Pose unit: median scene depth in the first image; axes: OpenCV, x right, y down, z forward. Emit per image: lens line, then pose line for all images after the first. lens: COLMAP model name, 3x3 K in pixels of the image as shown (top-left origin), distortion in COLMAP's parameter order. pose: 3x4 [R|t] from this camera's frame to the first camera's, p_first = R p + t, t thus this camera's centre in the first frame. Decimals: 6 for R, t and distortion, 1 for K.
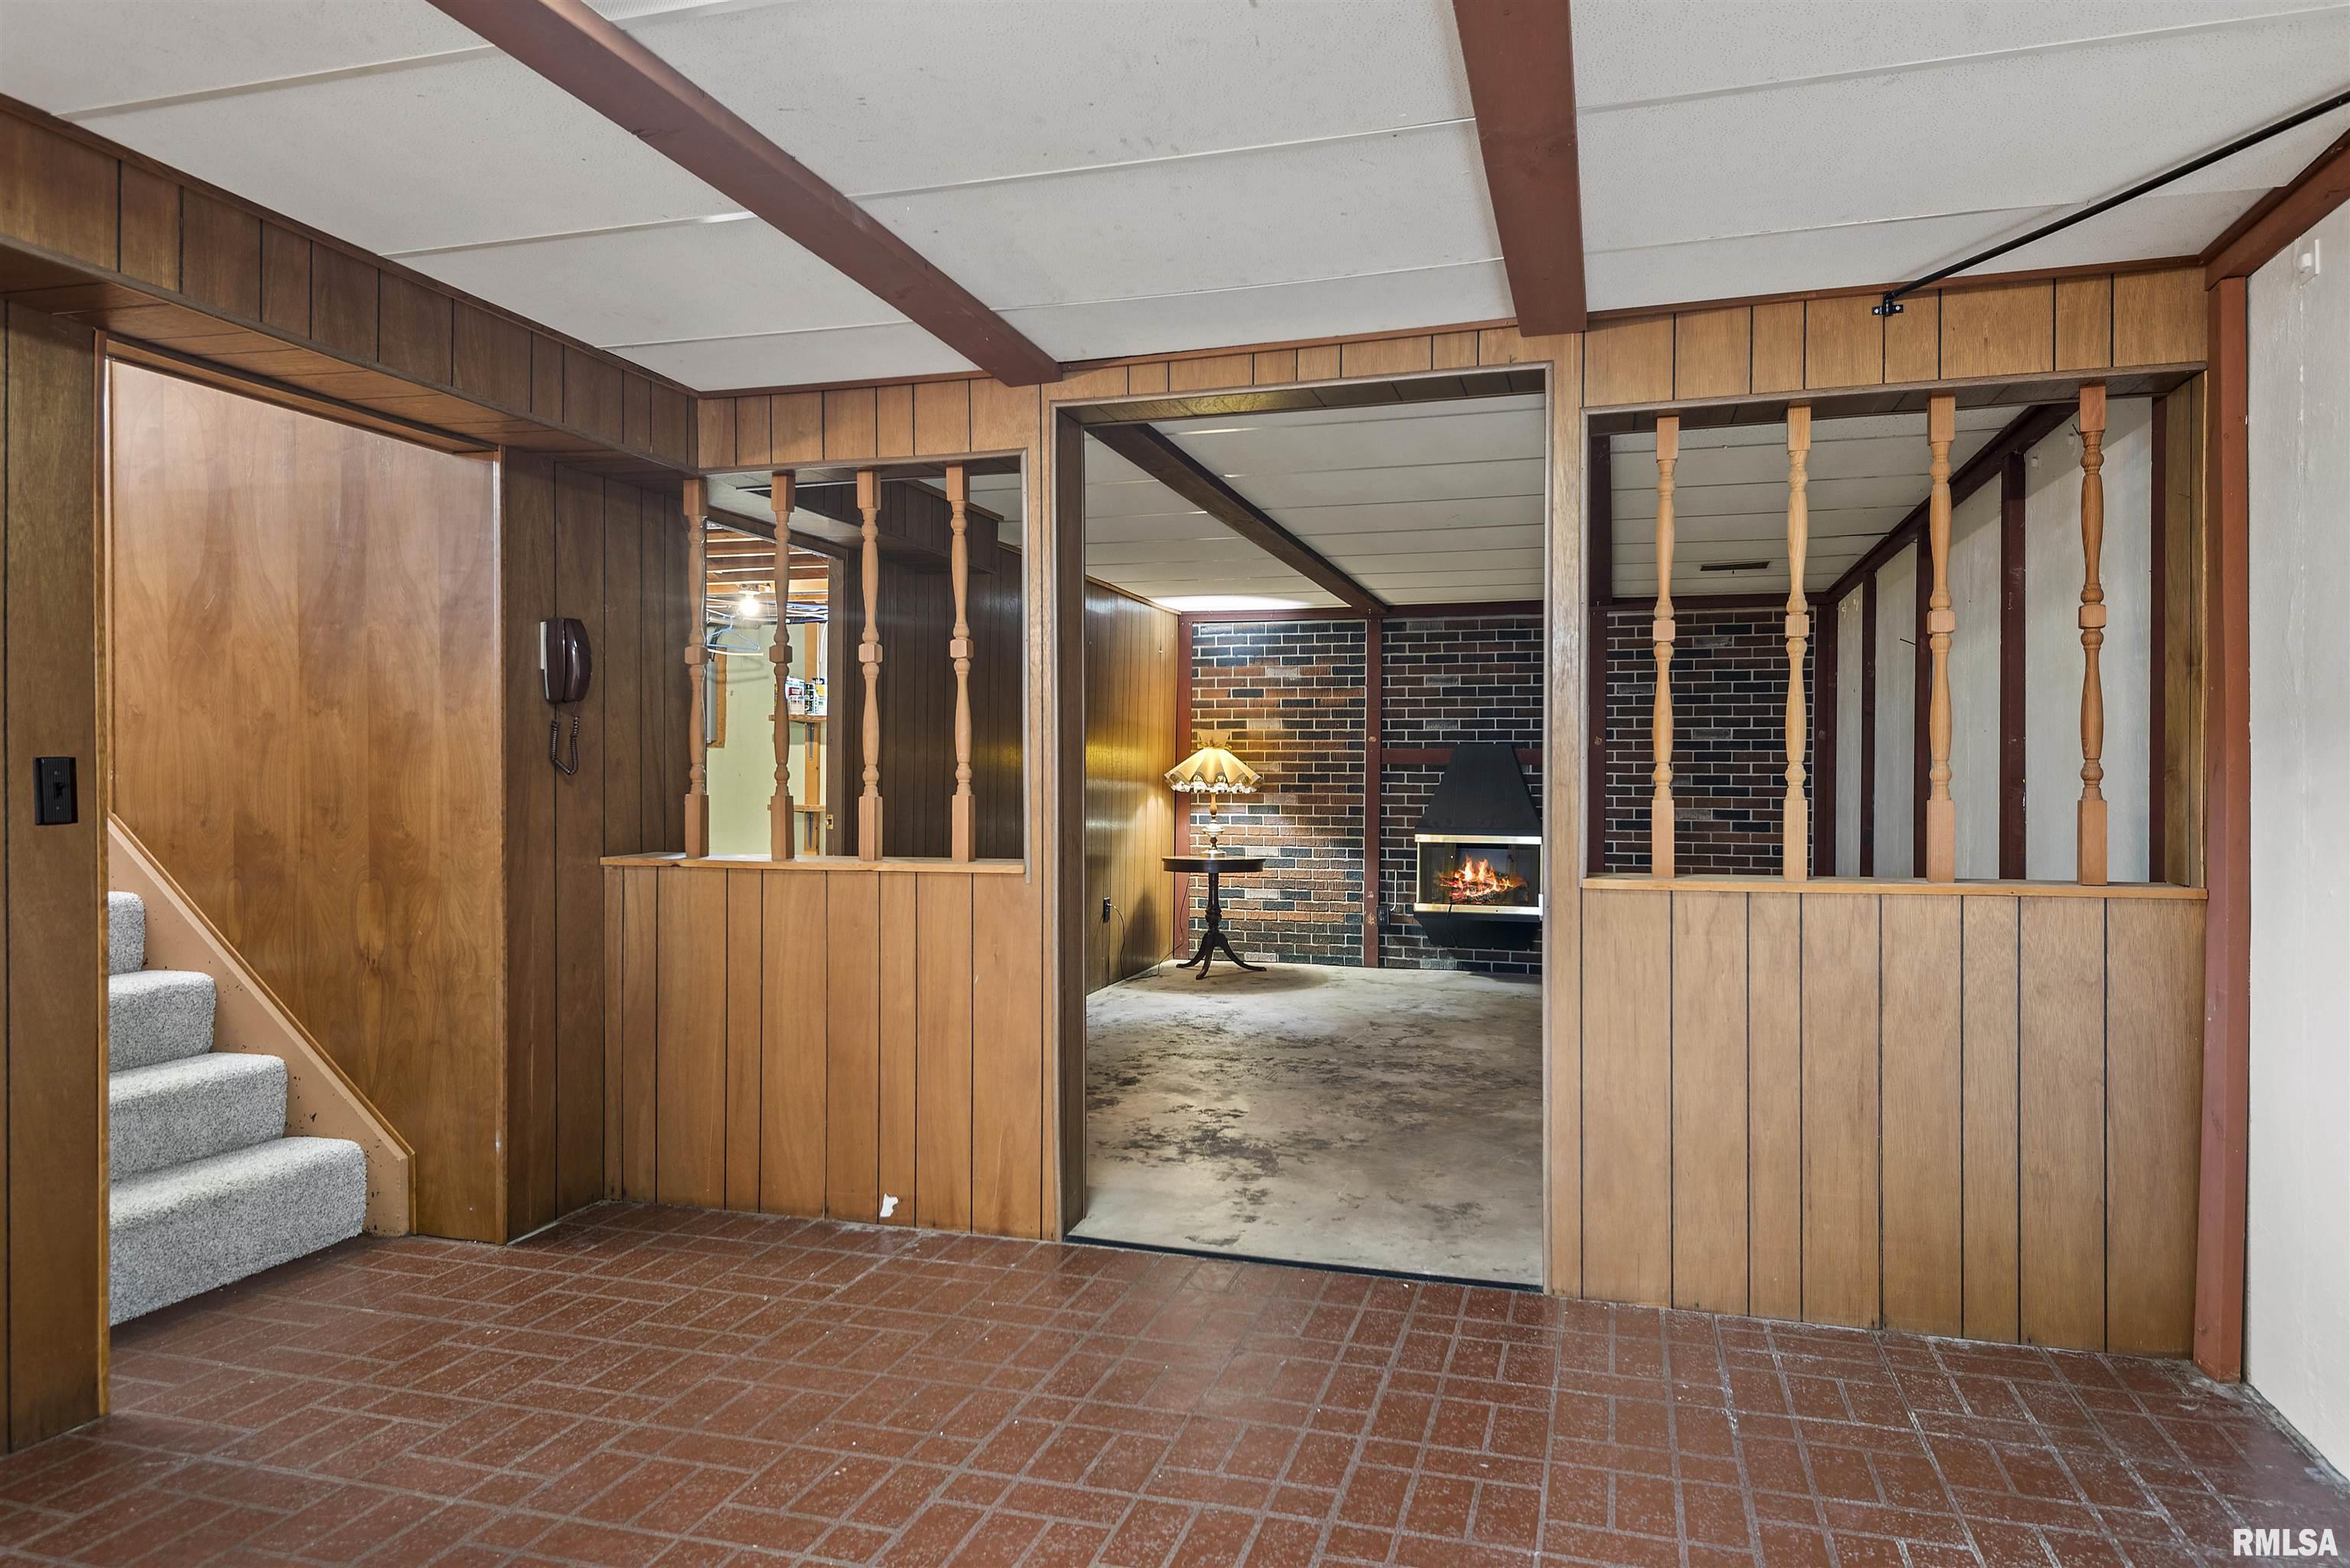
lens RADIAL K [[1449.5, 0, 1195.6], [0, 1449.5, 804.1], [0, 0, 1]] dist [0.018470, 0.000150]
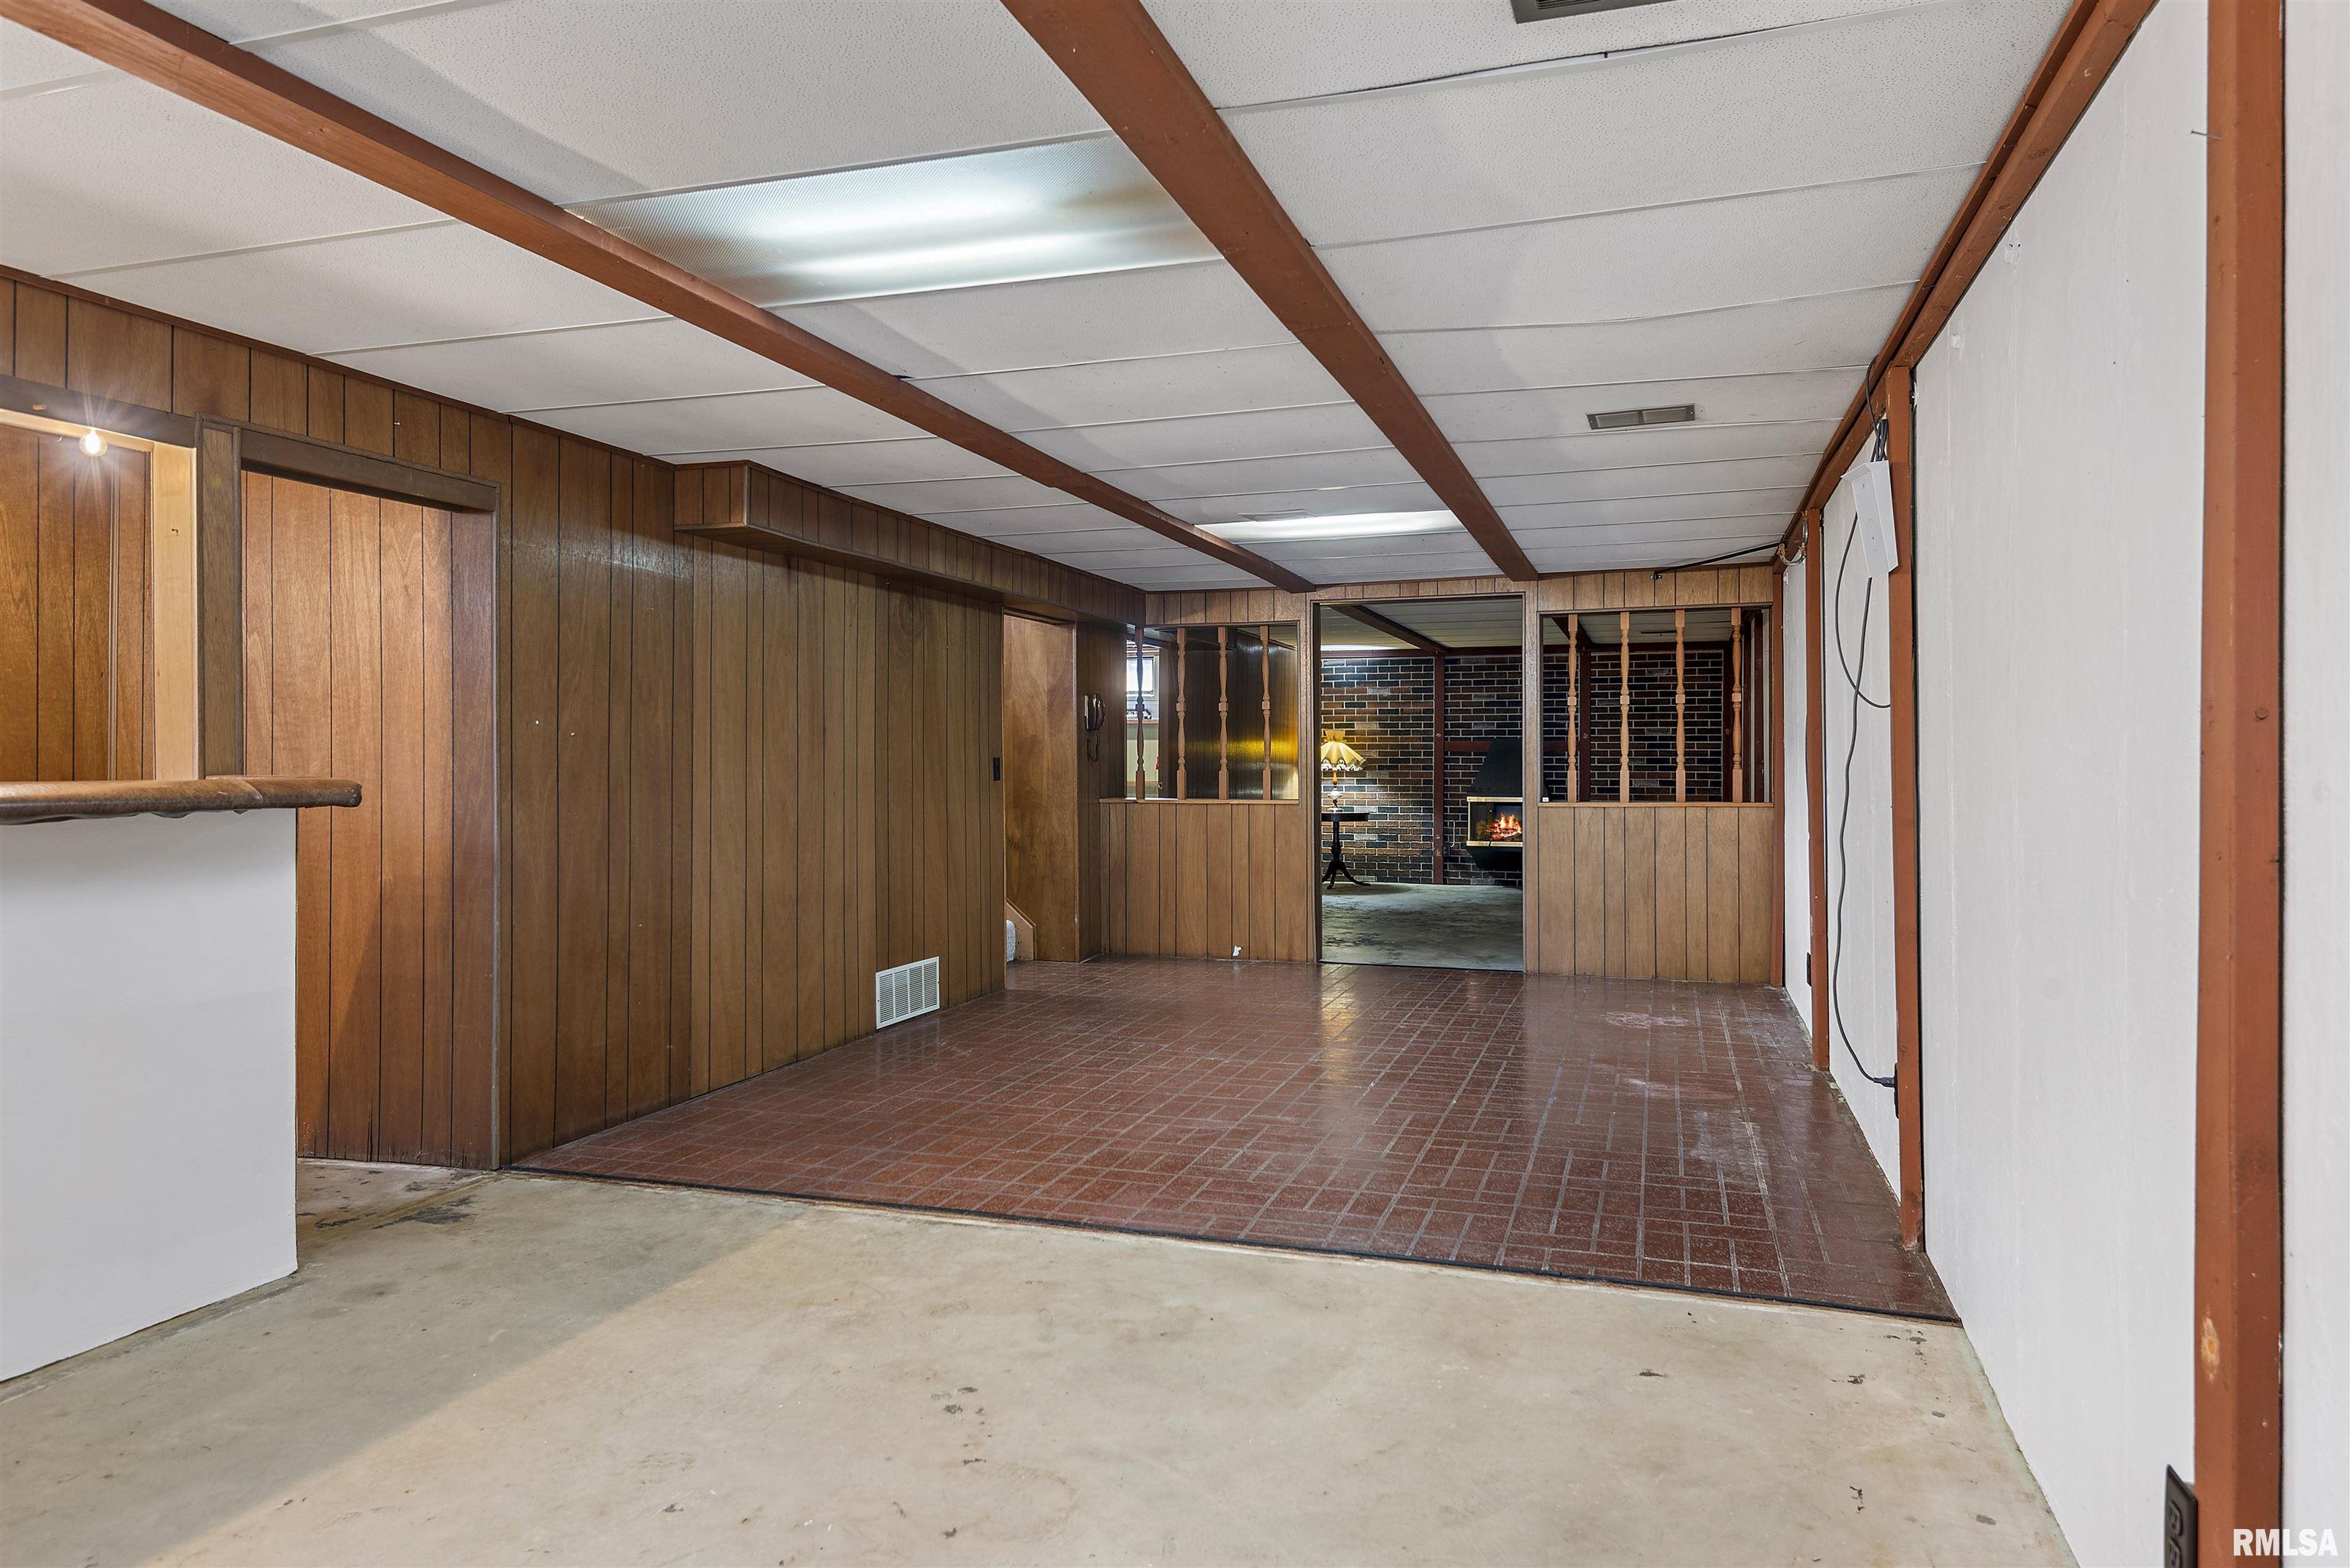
lens RADIAL K [[1496.2, 0, 1175.0], [0, 1496.2, 784.0], [0, 0, 1]] dist [0.001899, 0.000024]
pose [[0.999229, -0.003850, -0.039069, -0.174053], [0.003792, 0.999992, -0.001560, 0.014975], [0.039074, 0.001411, 0.999235, -1.085171]]
